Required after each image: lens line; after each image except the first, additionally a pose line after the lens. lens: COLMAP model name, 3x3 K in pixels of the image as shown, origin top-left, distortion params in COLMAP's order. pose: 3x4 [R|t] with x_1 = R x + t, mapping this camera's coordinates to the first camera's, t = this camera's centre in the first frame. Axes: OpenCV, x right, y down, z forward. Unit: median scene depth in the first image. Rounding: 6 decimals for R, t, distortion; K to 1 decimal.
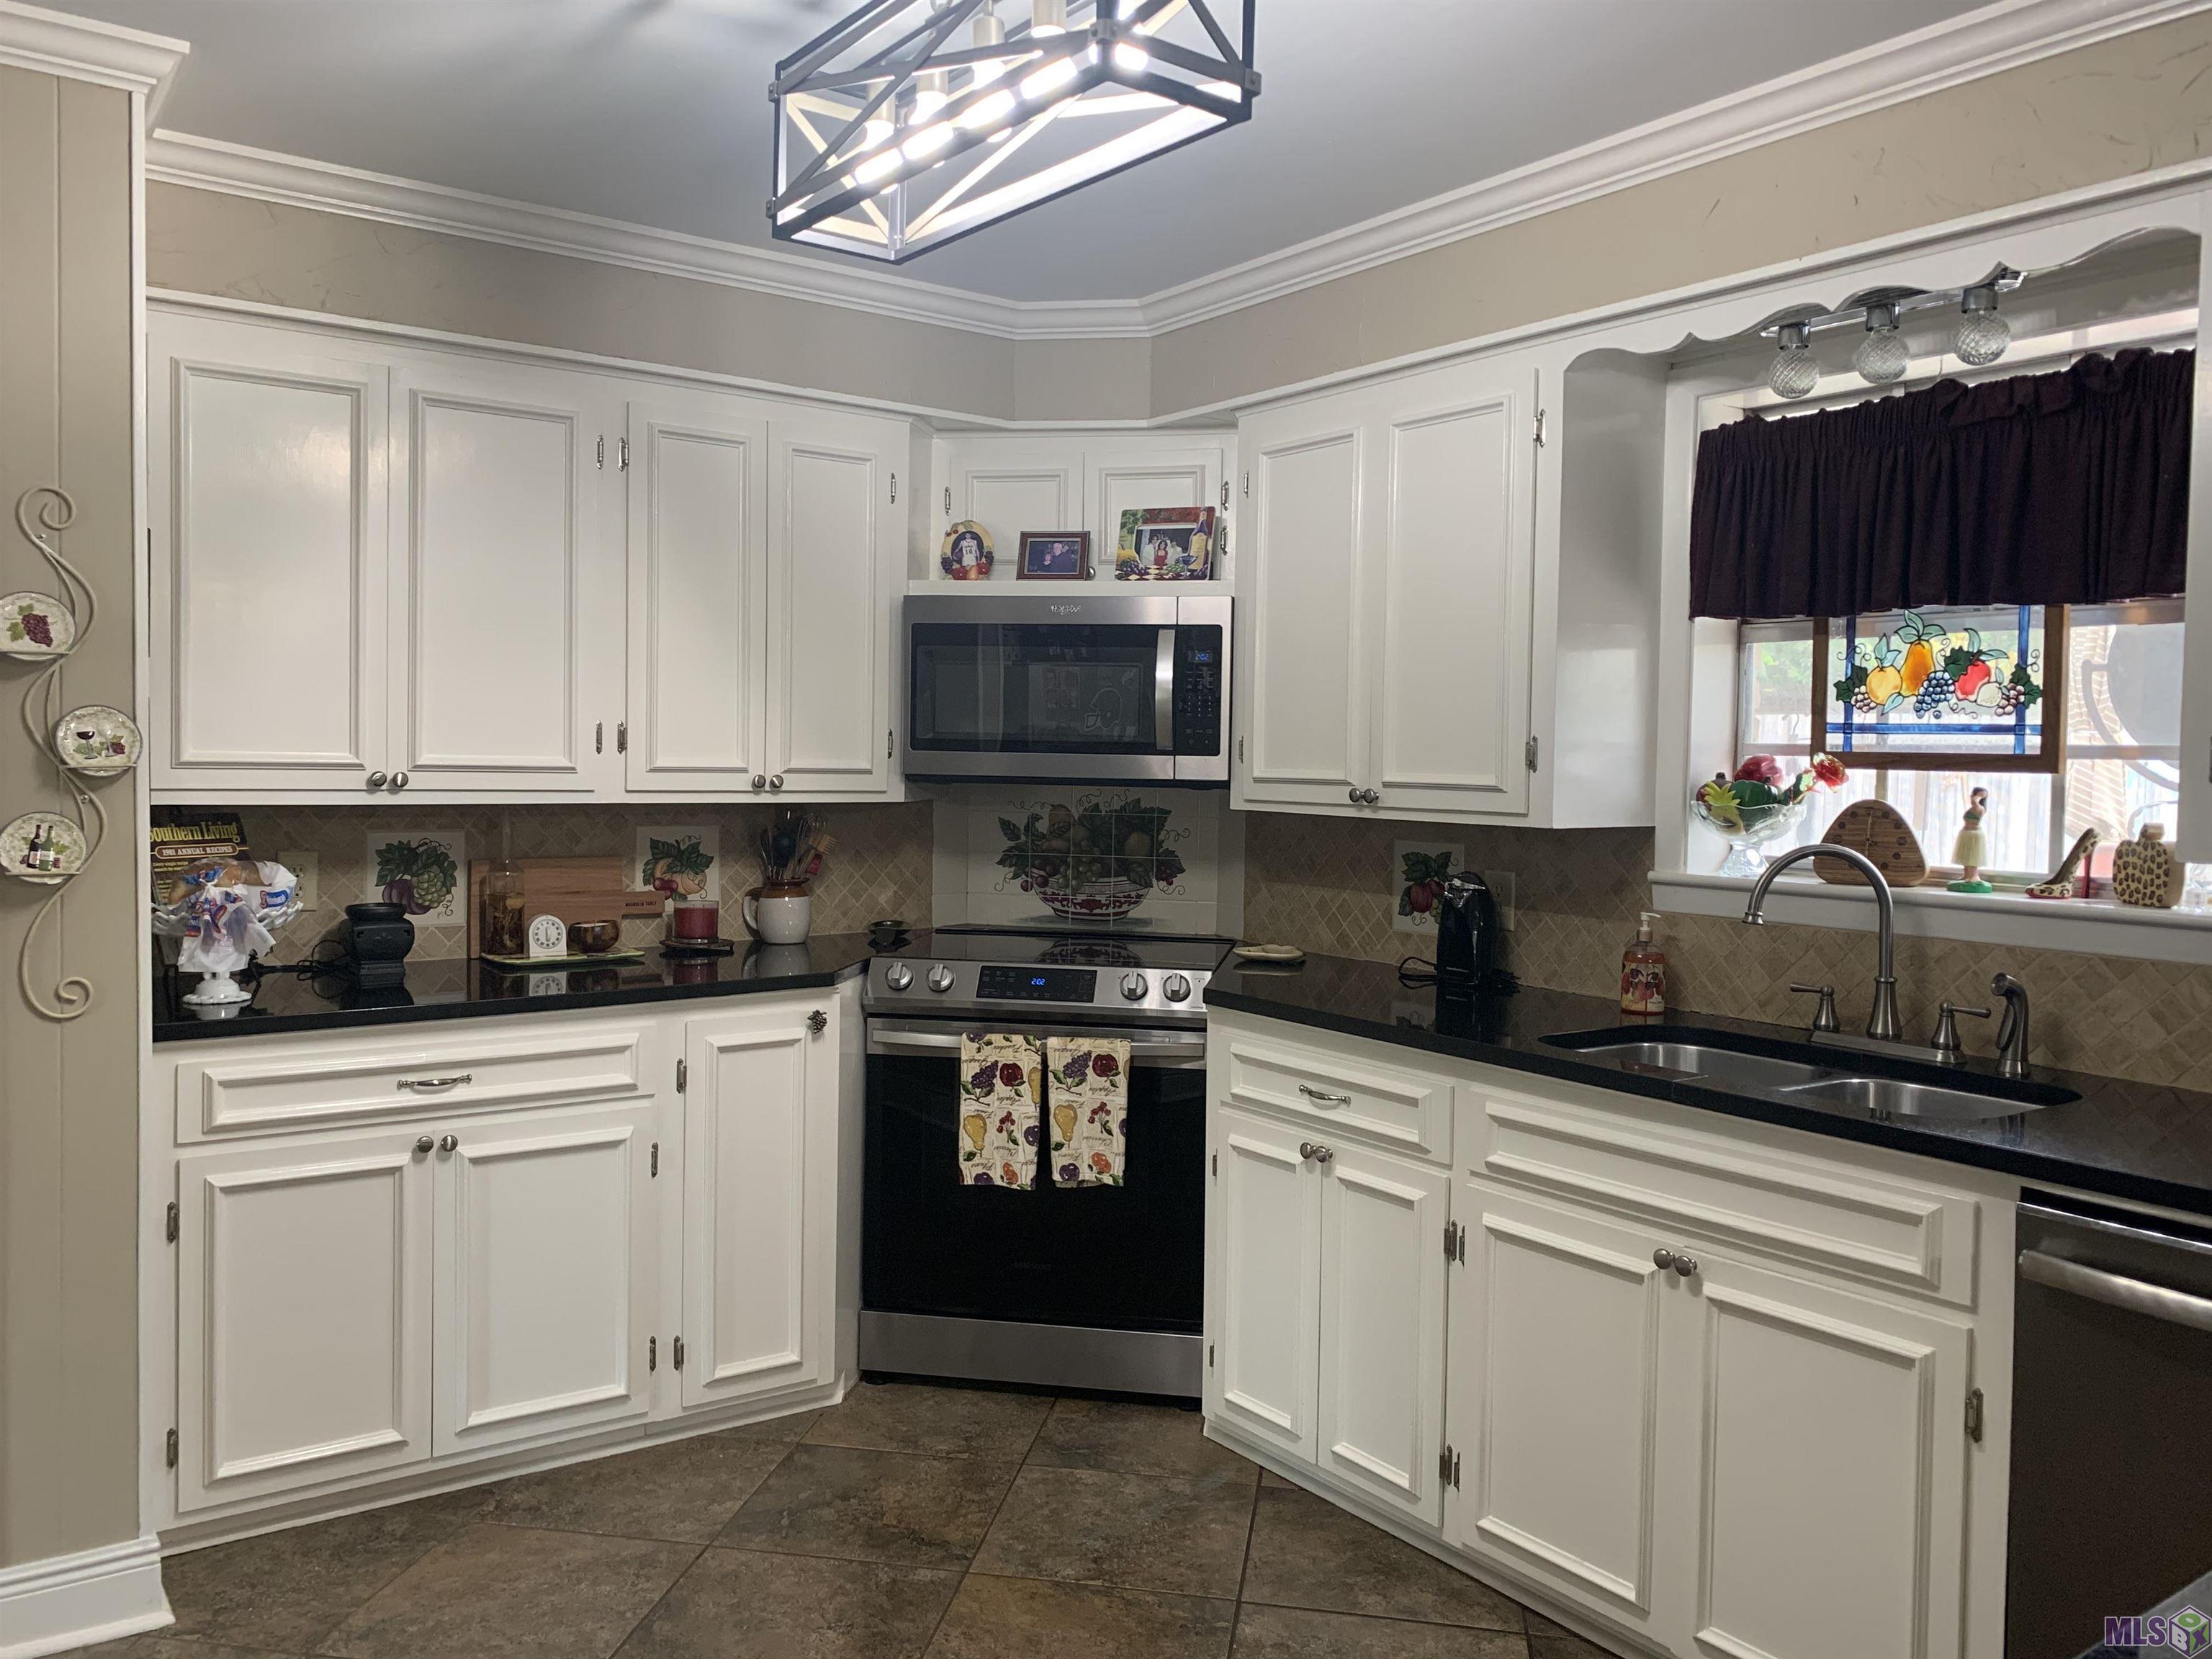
lens RADIAL K [[1699.4, 0, 1100.0], [0, 1699.4, 827.7], [0, 0, 1]] dist [0.073162, -0.092897]
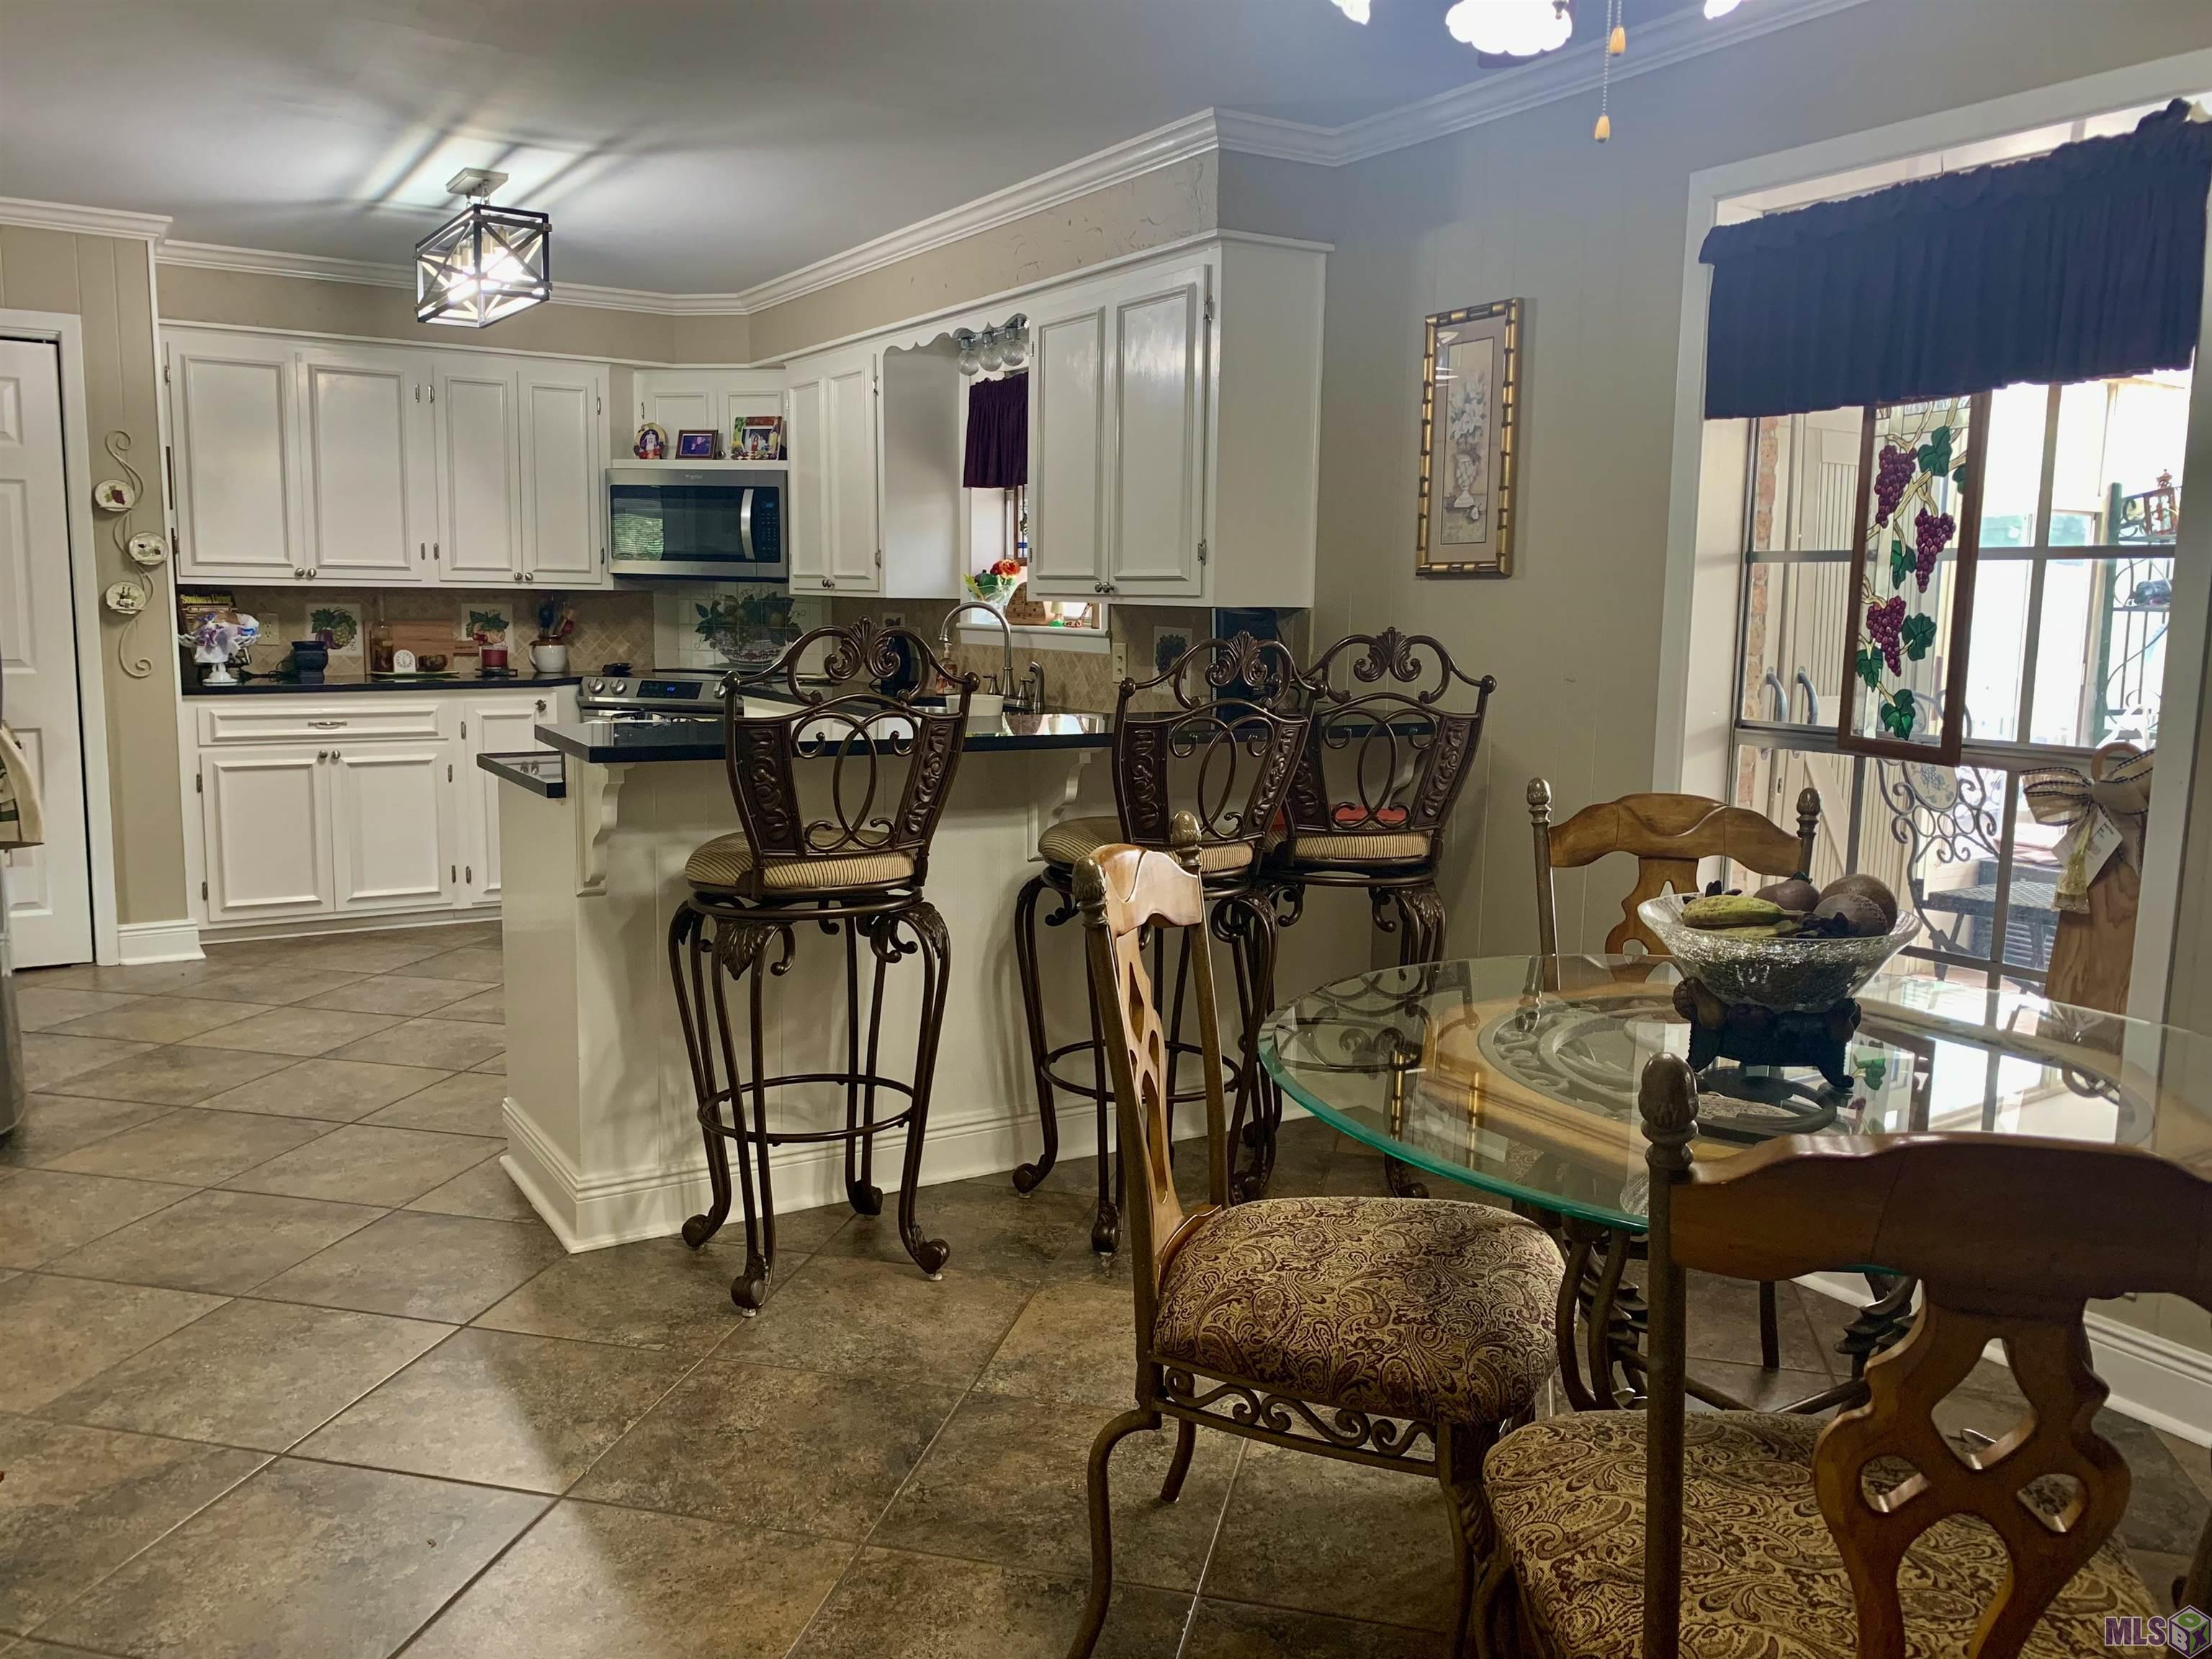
lens RADIAL K [[1699.4, 0, 1085.6], [0, 1699.4, 823.0], [0, 0, 1]] dist [0.073162, -0.092897]
pose [[0.997659, 0.006293, -0.068098, 0.626635], [-0.000050, 0.995825, 0.091286, 0.080375], [0.068388, -0.091069, 0.993494, -0.930119]]
